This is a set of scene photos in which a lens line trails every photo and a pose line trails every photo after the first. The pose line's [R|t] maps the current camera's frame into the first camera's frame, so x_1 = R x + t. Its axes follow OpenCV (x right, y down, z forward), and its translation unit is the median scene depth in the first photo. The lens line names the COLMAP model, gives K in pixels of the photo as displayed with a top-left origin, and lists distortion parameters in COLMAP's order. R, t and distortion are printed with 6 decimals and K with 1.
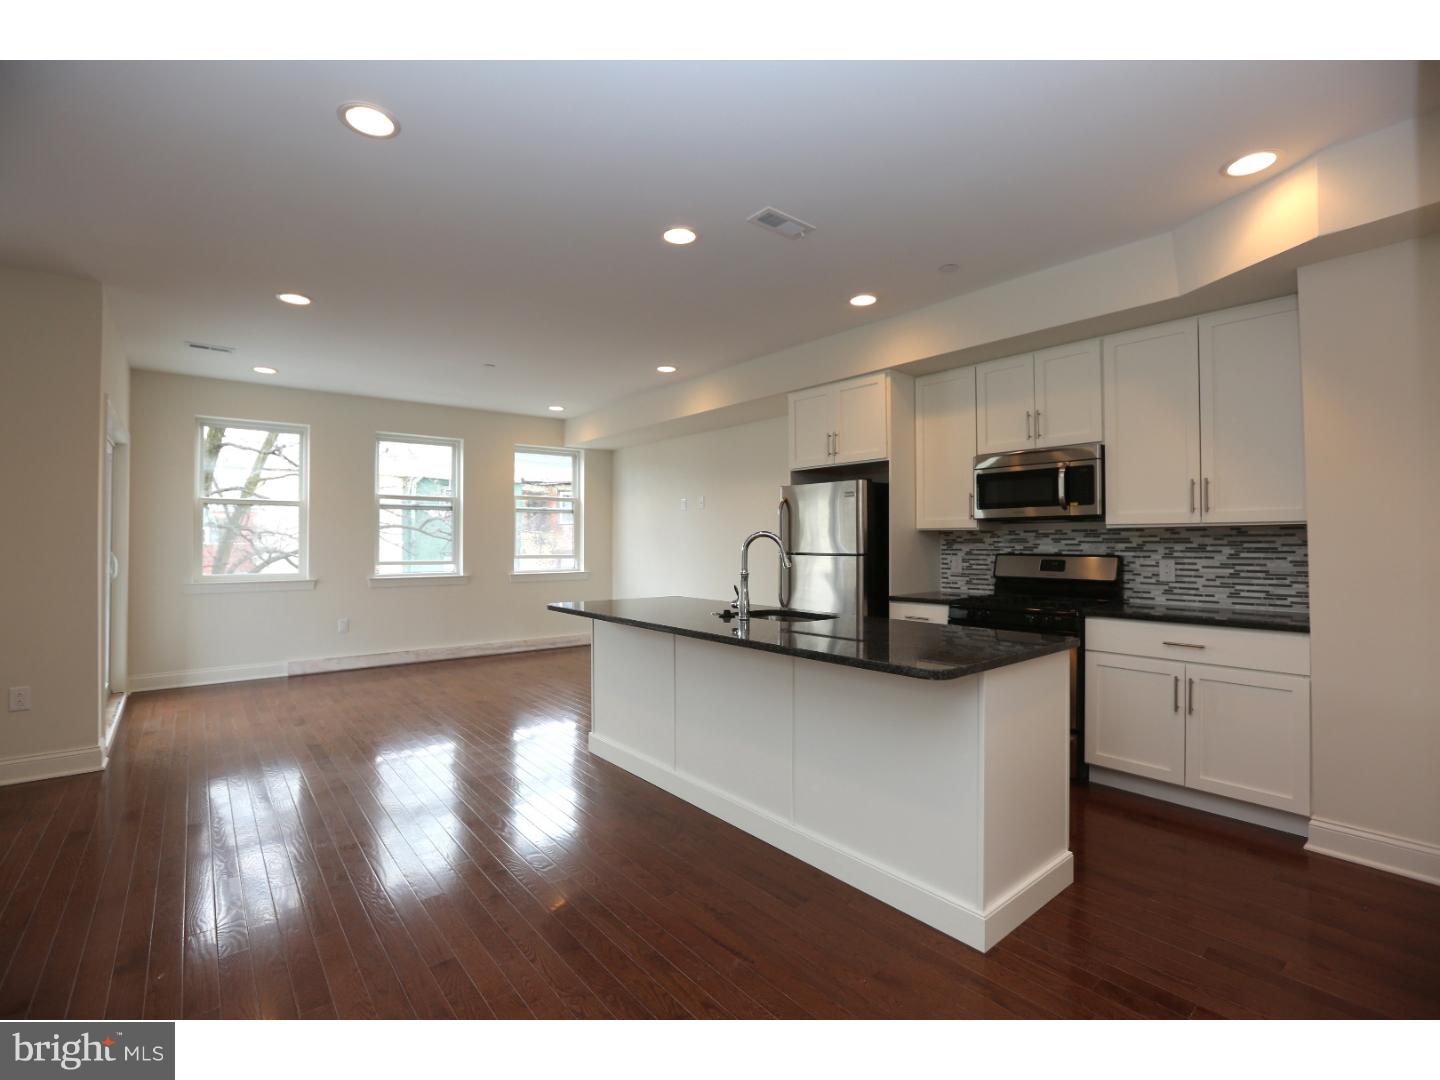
lens RADIAL K [[666.7, 0, 727.4], [0, 666.7, 538.0], [0, 0, 1]] dist [-0.050422, 0.001248]
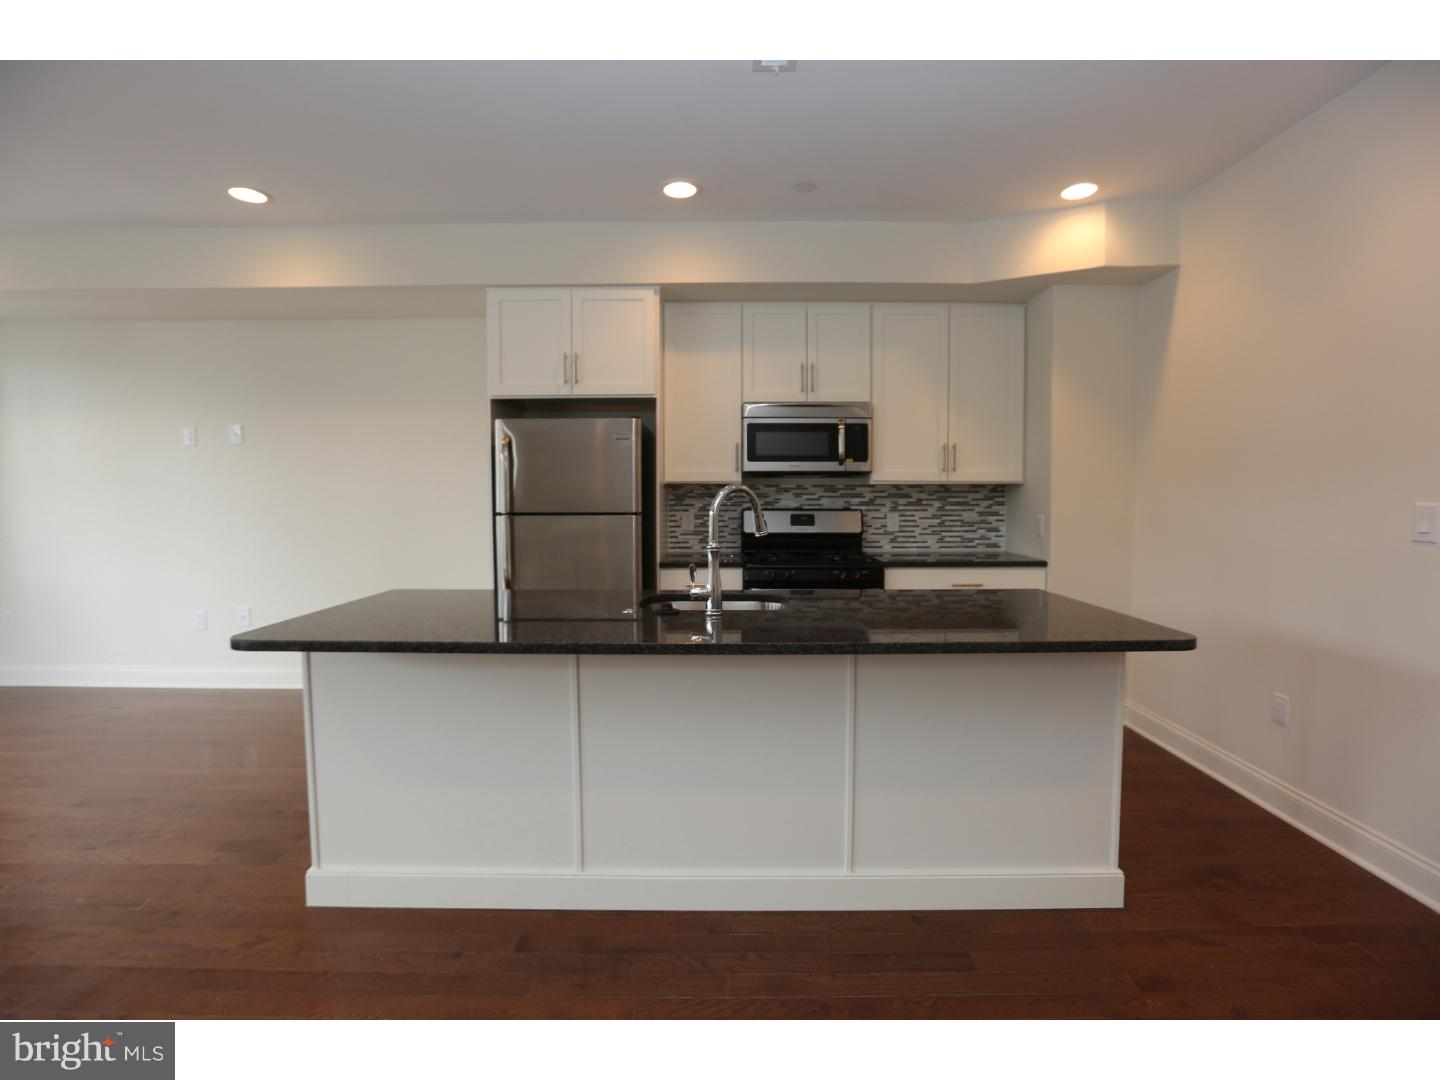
lens RADIAL K [[666.7, 0, 721.5], [0, 666.7, 534.3], [0, 0, 1]] dist [-0.050422, 0.001248]
pose [[0.635505, -0.044292, 0.770825, -0.415239], [-0.004319, 0.998134, 0.060914, 0.001901], [-0.772085, -0.042040, 0.634127, 0.486104]]
